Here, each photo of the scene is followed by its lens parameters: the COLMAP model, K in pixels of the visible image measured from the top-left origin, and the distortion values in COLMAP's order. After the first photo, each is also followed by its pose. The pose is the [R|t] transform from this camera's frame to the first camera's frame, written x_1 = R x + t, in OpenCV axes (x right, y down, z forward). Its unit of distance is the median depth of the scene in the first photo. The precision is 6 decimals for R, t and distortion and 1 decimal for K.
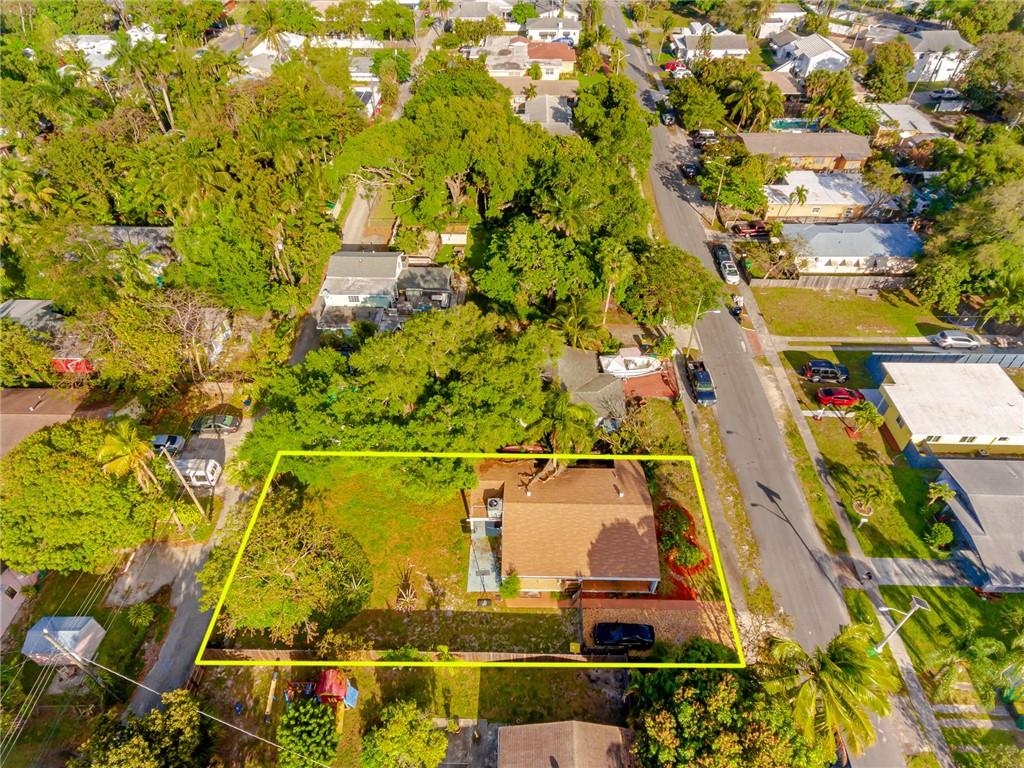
lens RADIAL K [[573.4, 0, 512.0], [0, 573.4, 384.0], [0, 0, 1]] dist [0.020188, -0.001085]
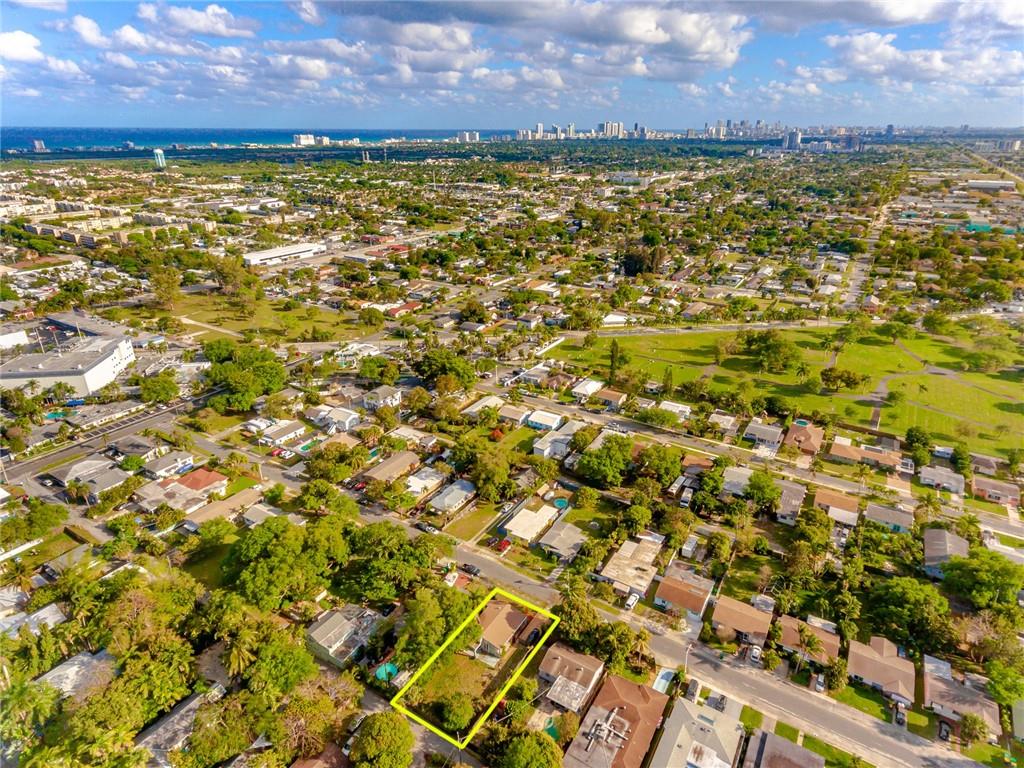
lens RADIAL K [[608.8, 0, 512.0], [0, 608.8, 384.0], [0, 0, 1]] dist [0.028215, 0.000860]
pose [[0.510468, -0.340224, 0.789728, -1.374031], [0.616322, 0.785196, -0.060110, -0.355597], [-0.599640, 0.517411, 0.610505, -1.154469]]
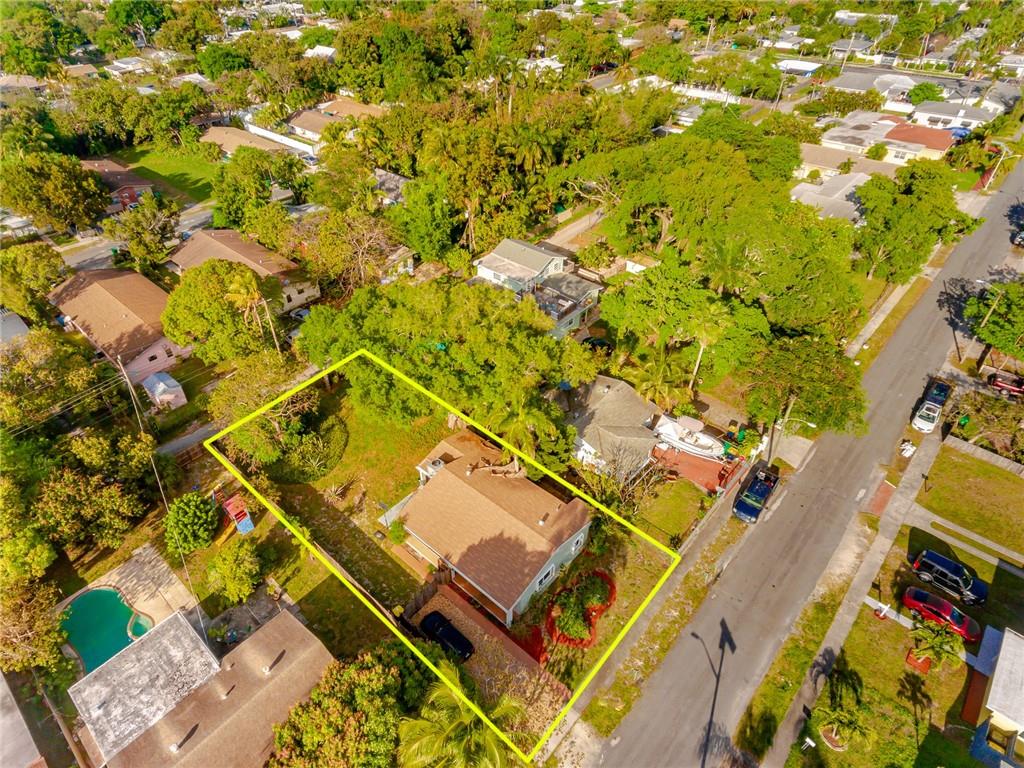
lens RADIAL K [[585.1, 0, 495.3], [0, 585.1, 386.7], [0, 0, 1]] dist [0.027962, -0.000691]
pose [[0.757238, 0.411488, -0.507216, 0.374769], [-0.457907, 0.888231, 0.036971, -0.000355], [0.465738, 0.204262, 0.861026, 0.076392]]
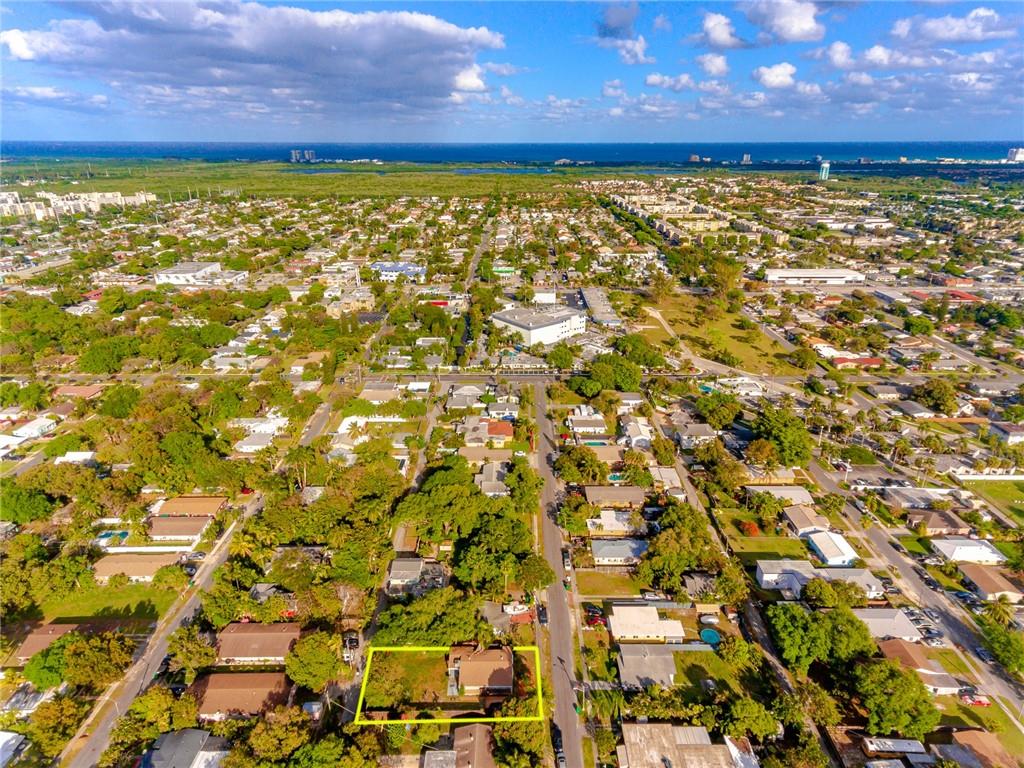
lens RADIAL K [[590.5, 0, 512.0], [0, 590.5, 384.0], [0, 0, 1]] dist [0.024365, 0.000066]
pose [[0.999802, -0.007402, 0.018450, 0.140710], [0.014003, 0.920994, -0.389325, 0.063111], [-0.014111, 0.389507, 0.920916, -1.607951]]
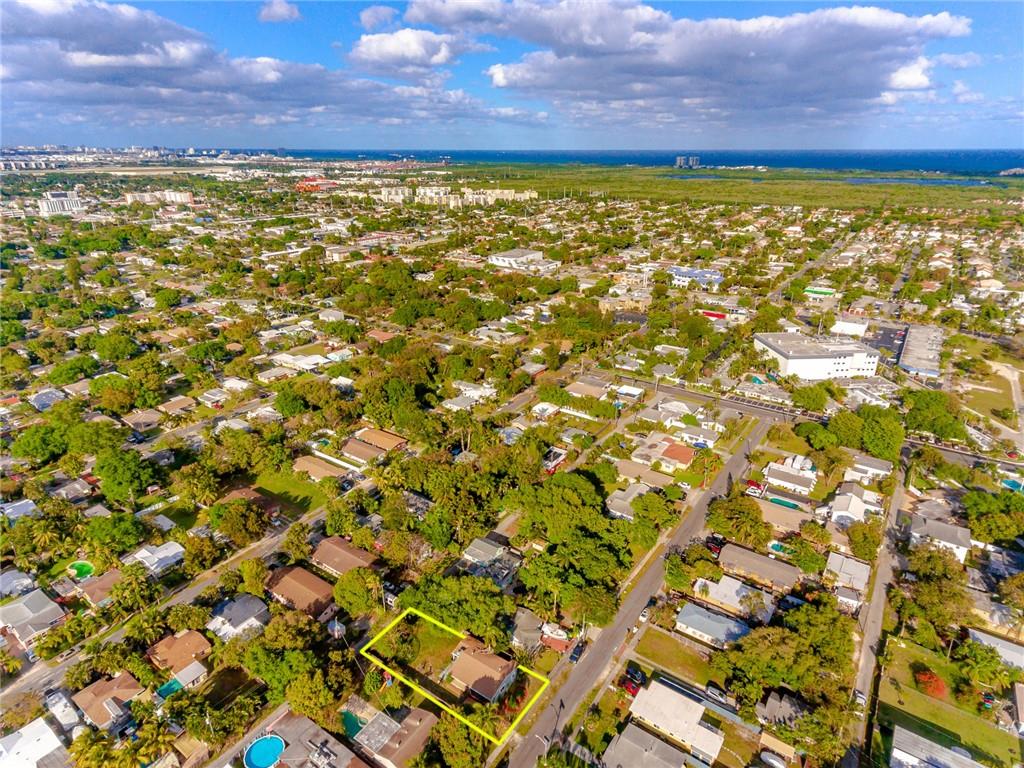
lens RADIAL K [[590.5, 0, 512.0], [0, 590.5, 384.0], [0, 0, 1]] dist [0.024365, 0.000066]
pose [[0.833925, 0.209420, -0.510601, 0.984139], [-0.396169, 0.871284, -0.289680, -0.131639], [0.384214, 0.443856, 0.809551, -1.298235]]
